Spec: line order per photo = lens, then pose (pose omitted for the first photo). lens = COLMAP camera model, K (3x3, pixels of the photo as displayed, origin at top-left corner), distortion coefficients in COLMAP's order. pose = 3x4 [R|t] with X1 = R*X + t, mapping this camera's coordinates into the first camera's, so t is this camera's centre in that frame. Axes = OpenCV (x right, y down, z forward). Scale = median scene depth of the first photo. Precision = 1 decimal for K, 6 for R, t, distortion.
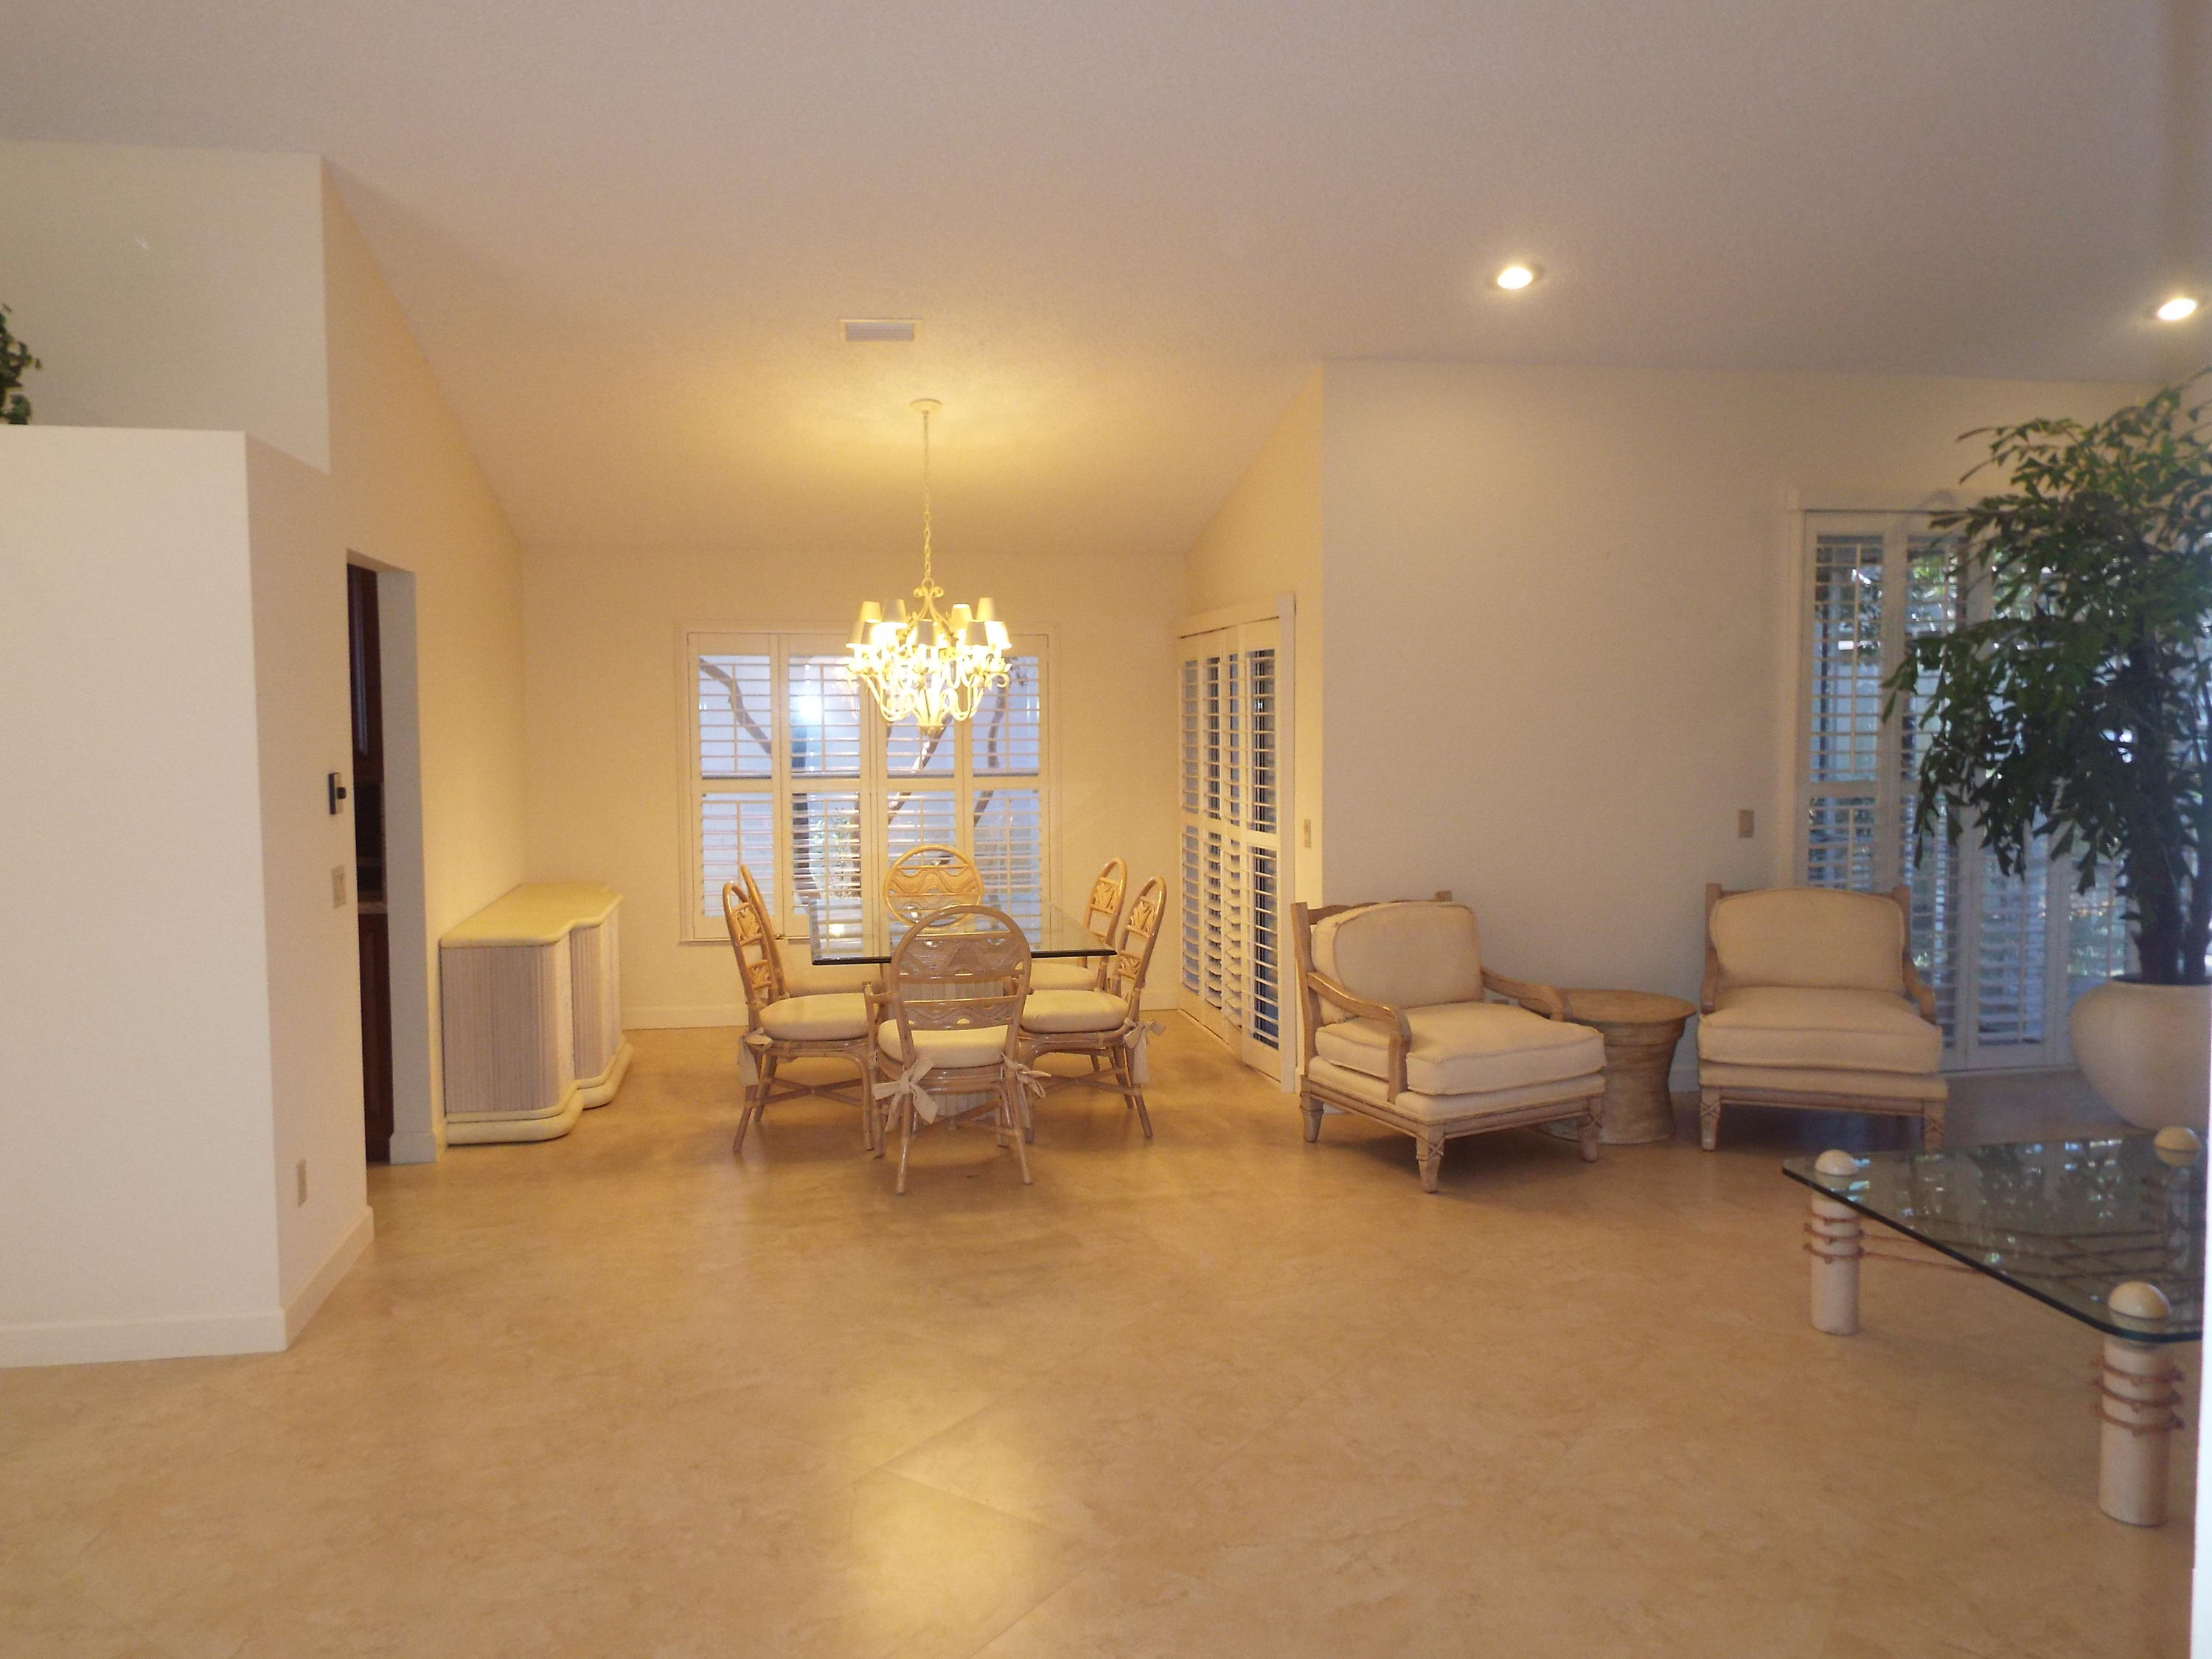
lens RADIAL K [[1623.4, 0, 1098.4], [0, 1623.4, 825.9], [0, 0, 1]] dist [-0.033372, 0.002549]
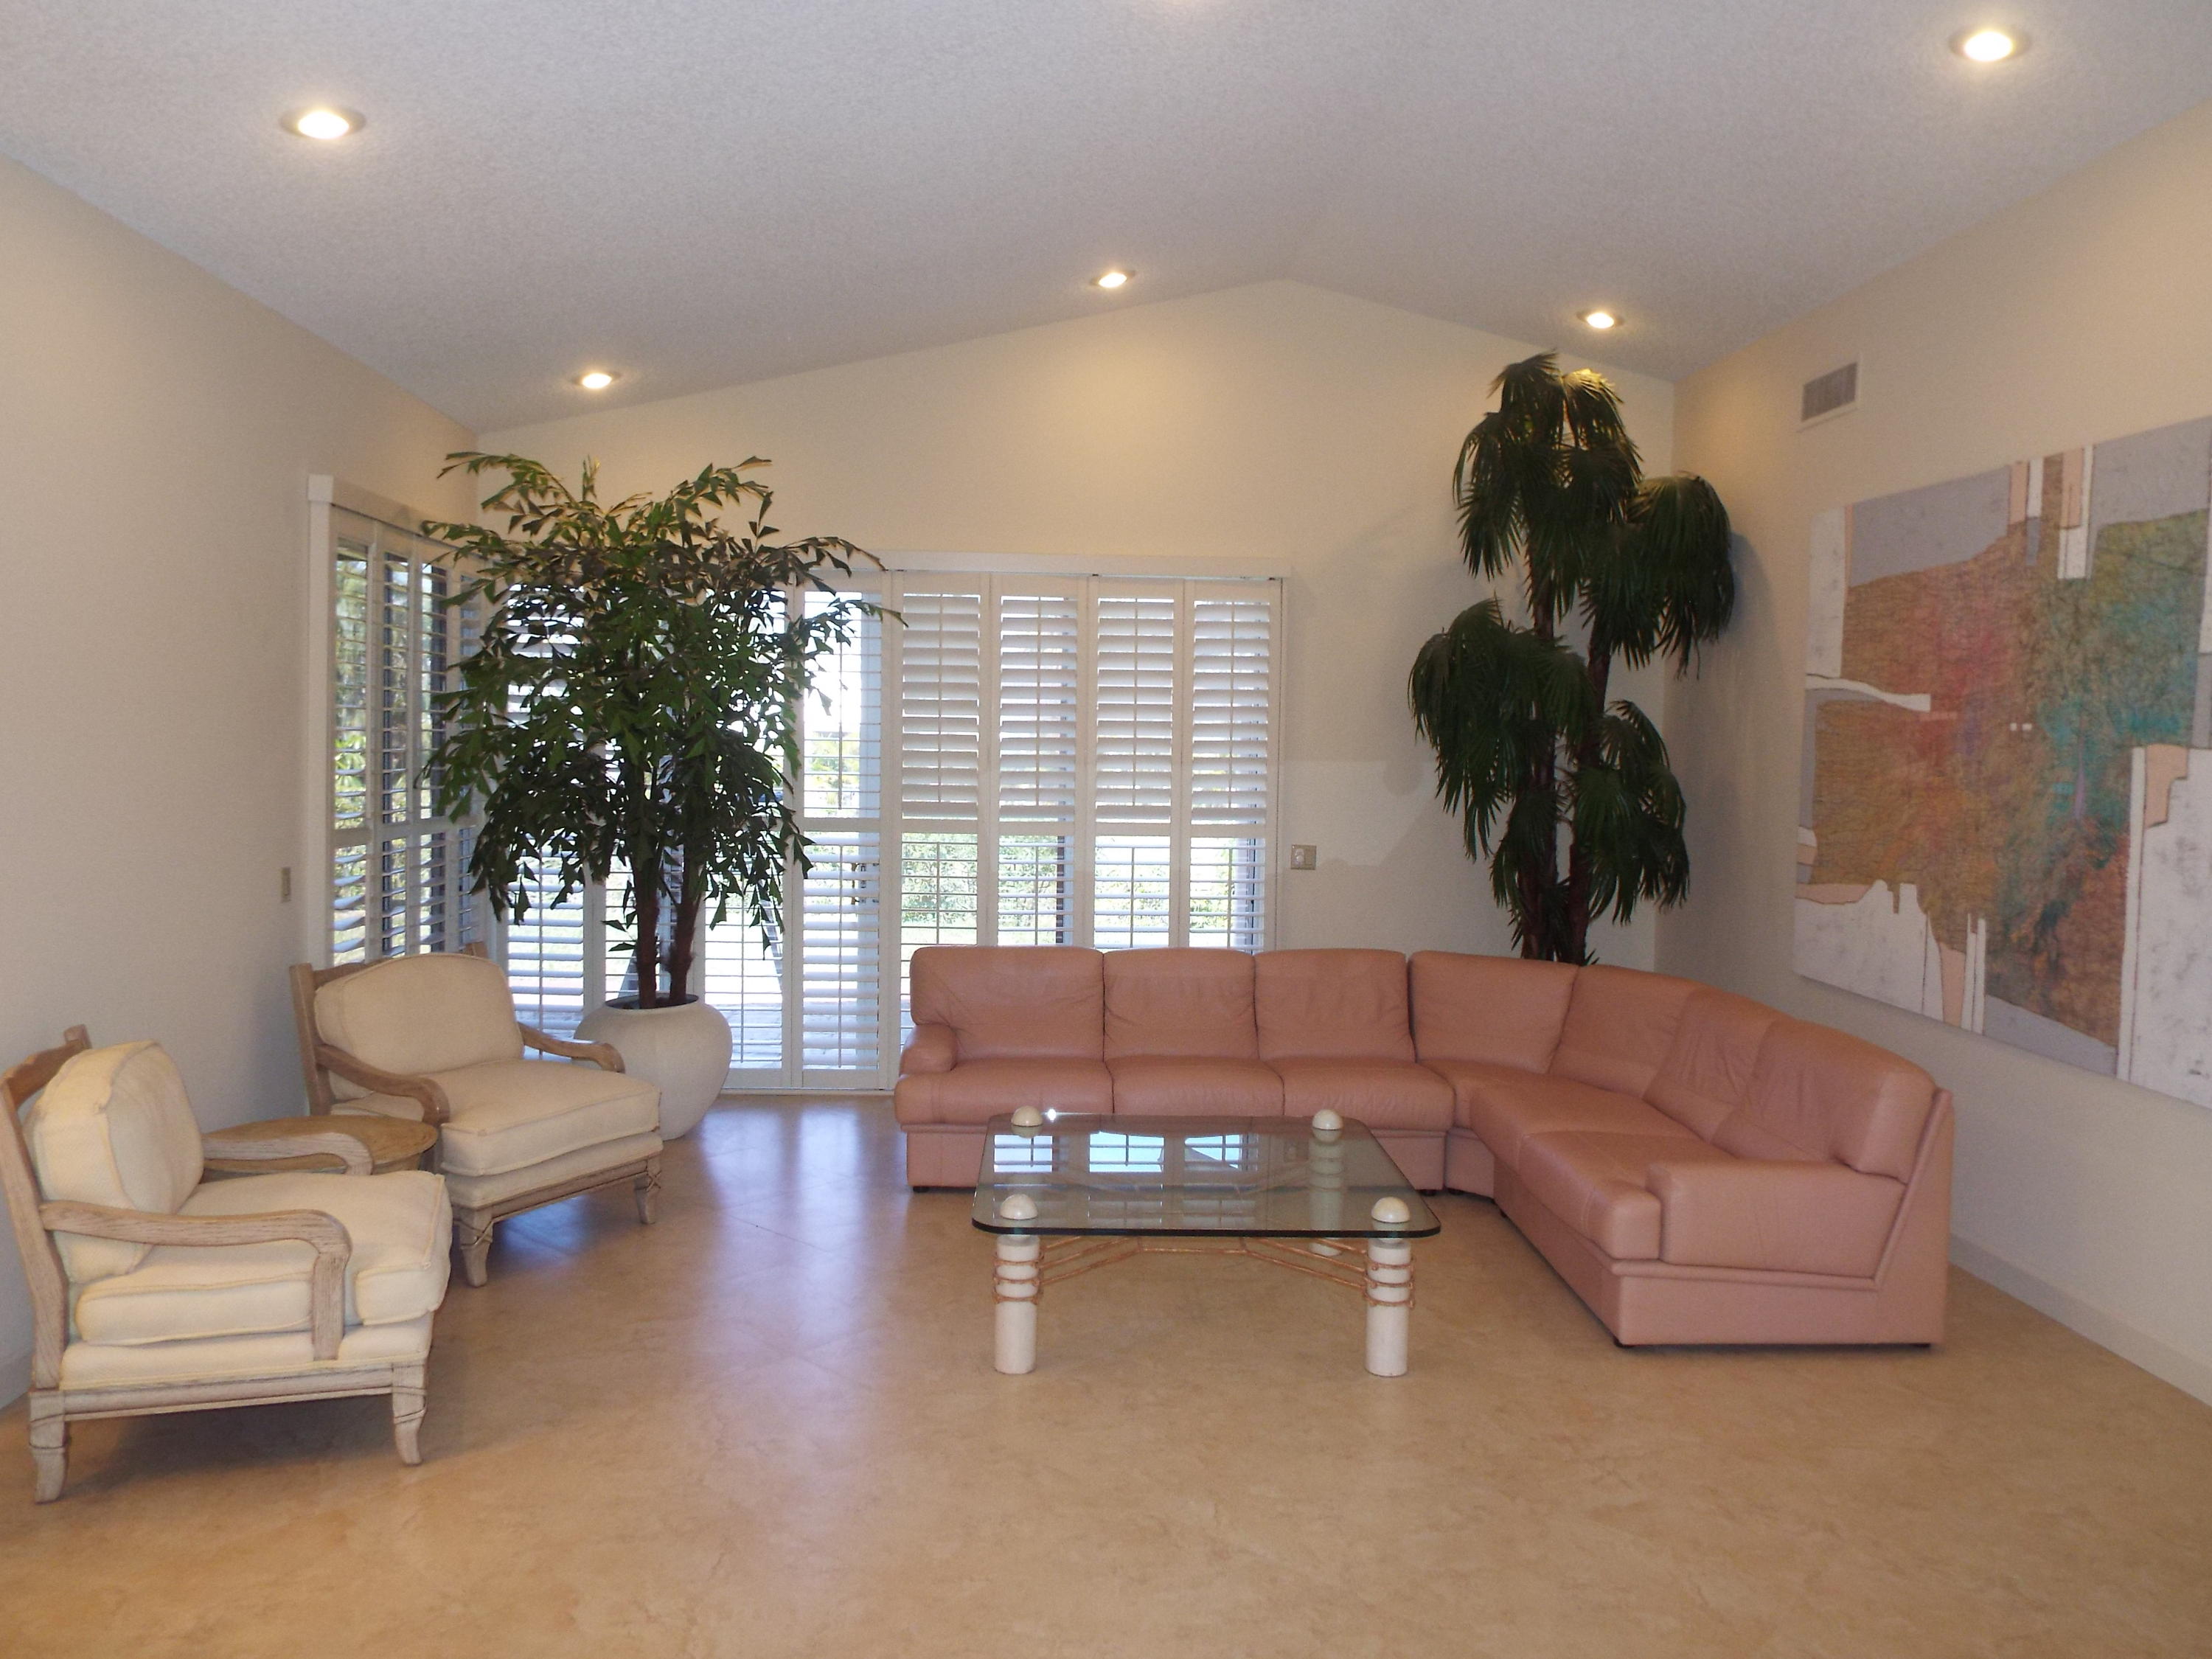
lens RADIAL K [[1585.2, 0, 1100.8], [0, 1585.2, 823.4], [0, 0, 1]] dist [-0.032276, -0.000945]
pose [[0.112958, -0.028681, 0.993186, -0.425039], [0.052650, 0.998352, 0.022842, -0.040931], [-0.992204, 0.049711, 0.114281, 0.674486]]
